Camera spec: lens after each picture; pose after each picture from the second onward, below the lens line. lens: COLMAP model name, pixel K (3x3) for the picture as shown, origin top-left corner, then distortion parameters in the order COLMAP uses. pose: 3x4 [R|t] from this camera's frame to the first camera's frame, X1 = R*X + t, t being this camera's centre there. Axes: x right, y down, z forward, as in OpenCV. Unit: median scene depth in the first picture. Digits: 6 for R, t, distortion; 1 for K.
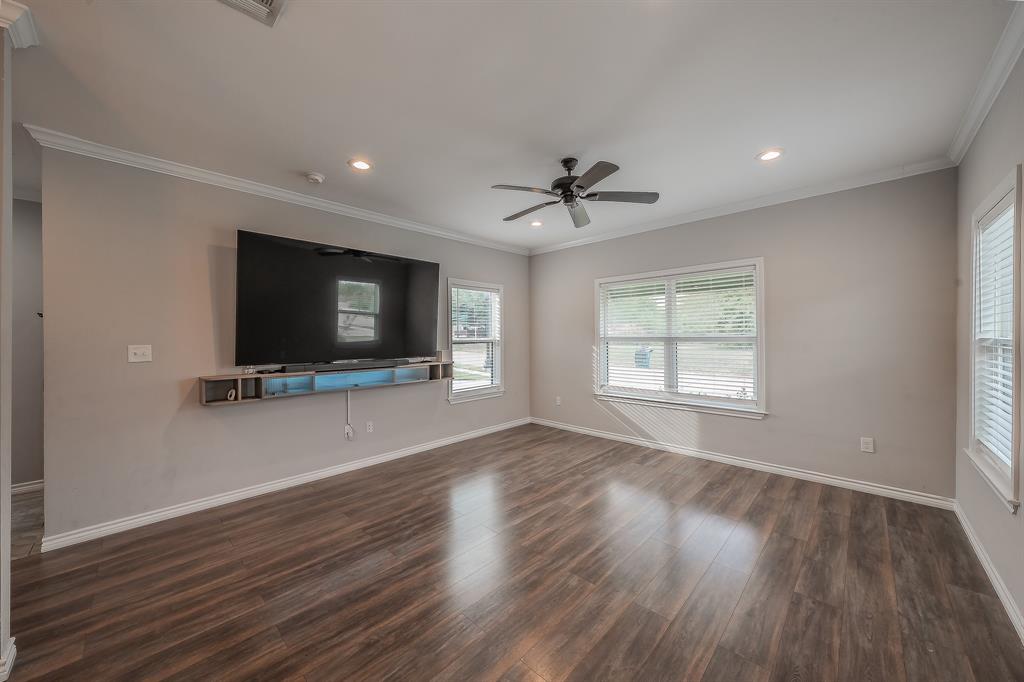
lens RADIAL K [[370.3, 0, 521.6], [0, 370.3, 335.0], [0, 0, 1]] dist [-0.000173, 0.000057]
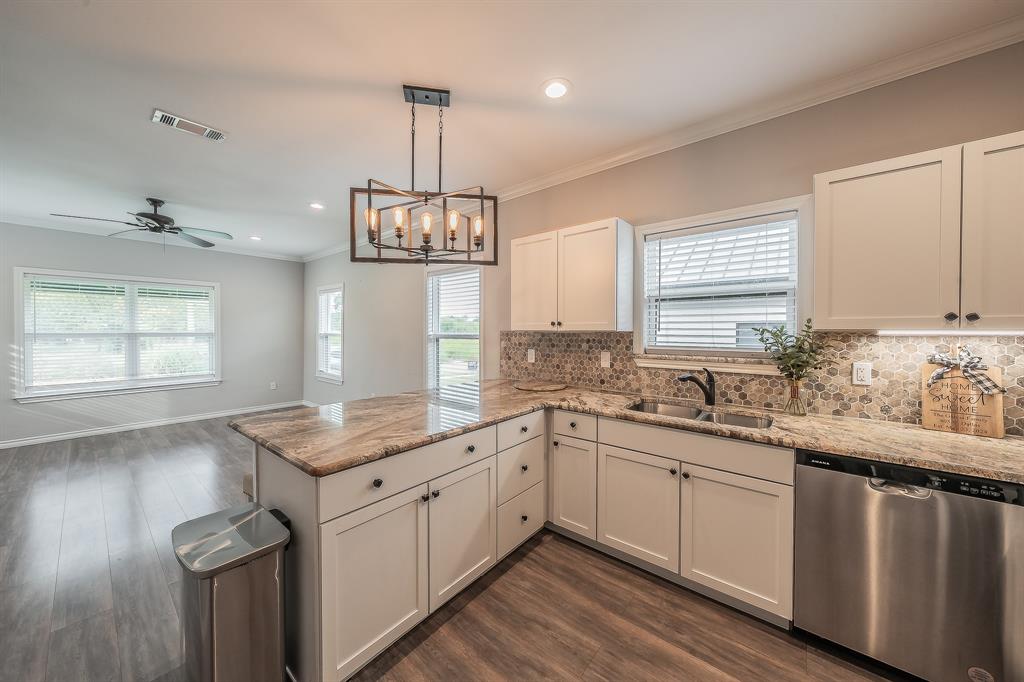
lens RADIAL K [[363.8, 0, 499.3], [0, 363.8, 336.6], [0, 0, 1]] dist [0.001160, 0.000195]
pose [[-0.034434, -0.009263, 0.999364, -1.019582], [-0.003100, 0.999953, 0.009161, 0.002936], [-0.999402, -0.002783, -0.034461, -0.159526]]
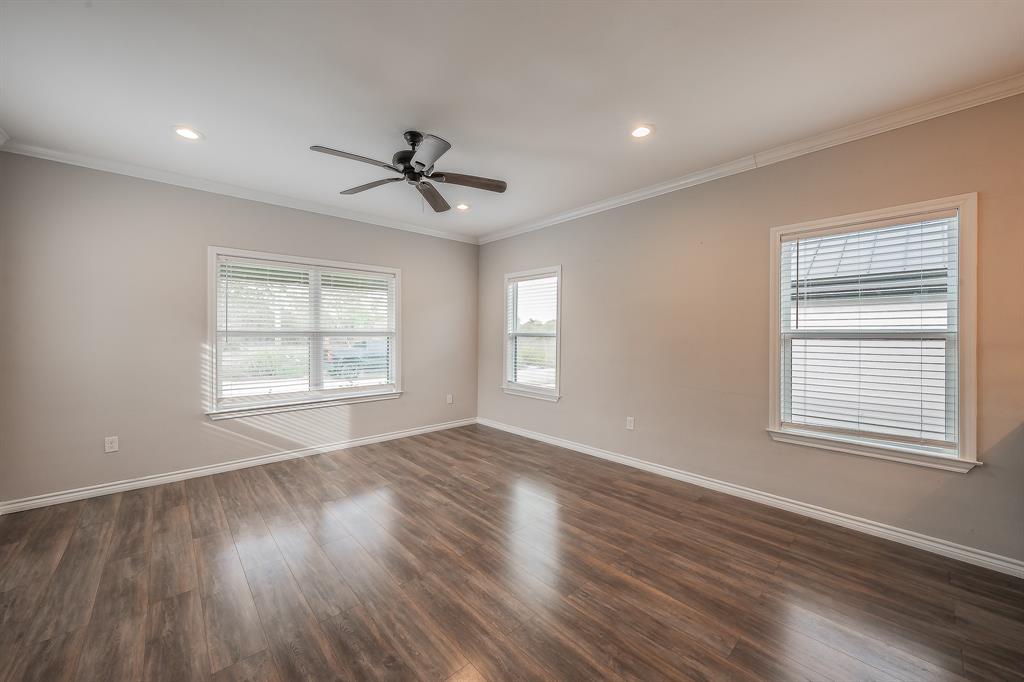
lens RADIAL K [[379.9, 0, 494.5], [0, 379.9, 340.0], [0, 0, 1]] dist [-0.001723, -0.000134]
pose [[0.099509, -0.008010, 0.995004, -0.651492], [-0.006078, 0.999944, 0.008658, 0.020156], [-0.995018, -0.006909, 0.099454, 0.589667]]
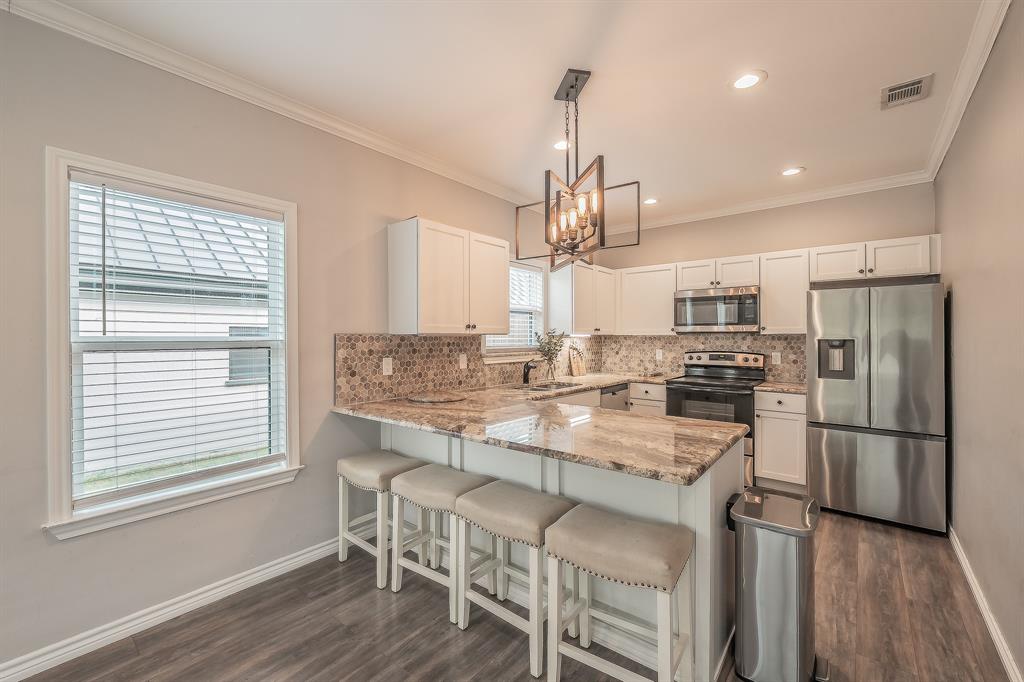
lens RADIAL K [[422.9, 0, 536.3], [0, 422.9, 336.7], [0, 0, 1]] dist [-0.001581, -0.000207]
pose [[-0.996438, 0.009348, -0.083808, -0.287246], [0.009743, 0.999943, -0.004310, 0.008673], [0.083763, -0.005112, -0.996473, 0.608697]]
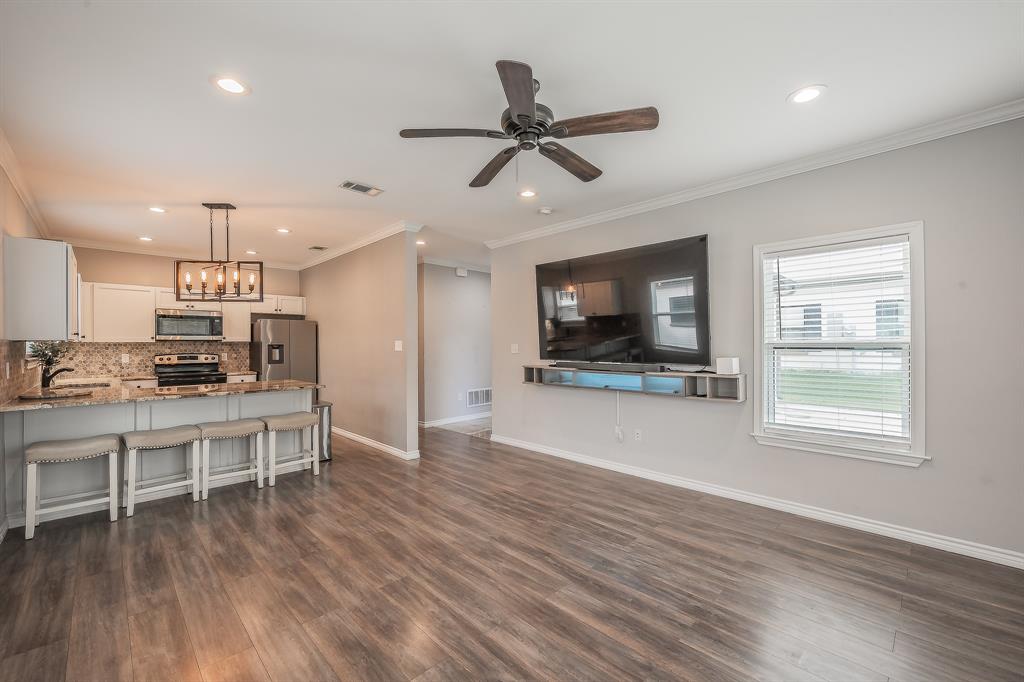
lens RADIAL K [[415.8, 0, 492.8], [0, 415.8, 342.4], [0, 0, 1]] dist [-0.001830, -0.000219]
pose [[-0.066925, 0.005547, -0.997743, 0.763828], [0.008944, 0.999948, 0.004959, 0.007597], [0.997718, -0.008592, -0.066971, 0.822981]]
